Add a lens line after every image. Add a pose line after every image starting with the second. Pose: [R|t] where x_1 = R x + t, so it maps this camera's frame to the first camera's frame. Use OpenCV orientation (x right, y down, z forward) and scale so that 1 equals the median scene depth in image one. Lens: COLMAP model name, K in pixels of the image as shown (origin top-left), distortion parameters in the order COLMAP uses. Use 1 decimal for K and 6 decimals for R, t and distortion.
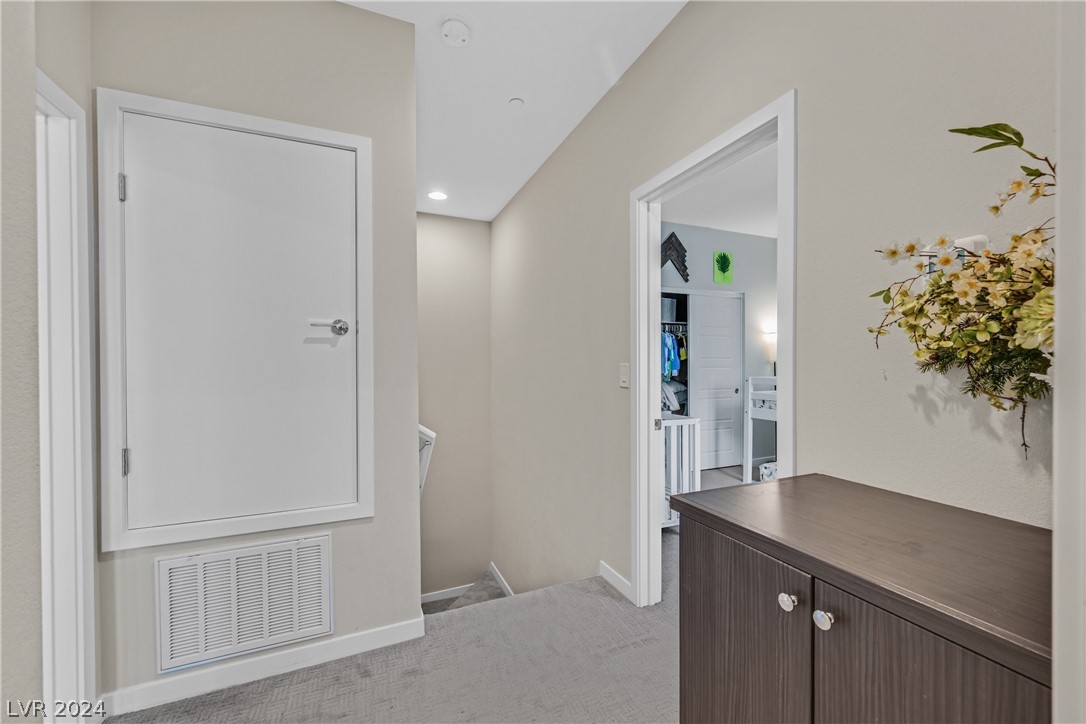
lens RADIAL K [[425.6, 0, 542.8], [0, 425.6, 366.1], [0, 0, 1]] dist [-0.000720, 0.000010]
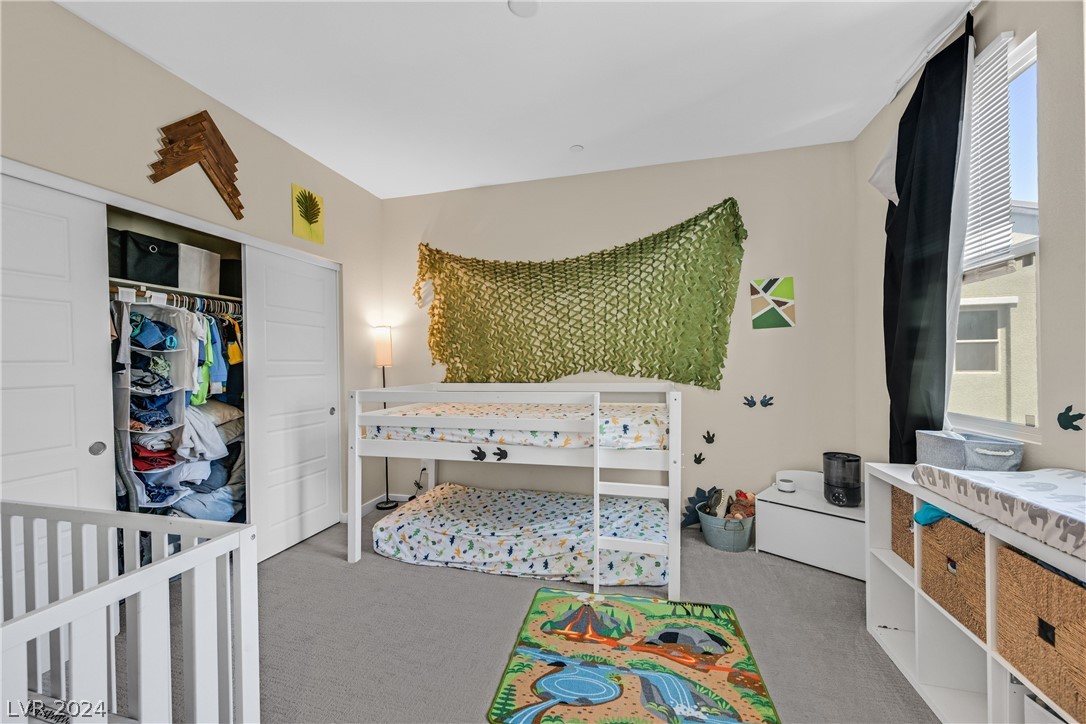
lens RADIAL K [[425.6, 0, 542.2], [0, 425.6, 367.4], [0, 0, 1]] dist [-0.000720, 0.000010]
pose [[0.611628, -0.007097, 0.791113, 0.139236], [0.012750, 0.999918, -0.000888, -0.004499], [-0.791042, 0.010630, 0.611669, 0.352416]]
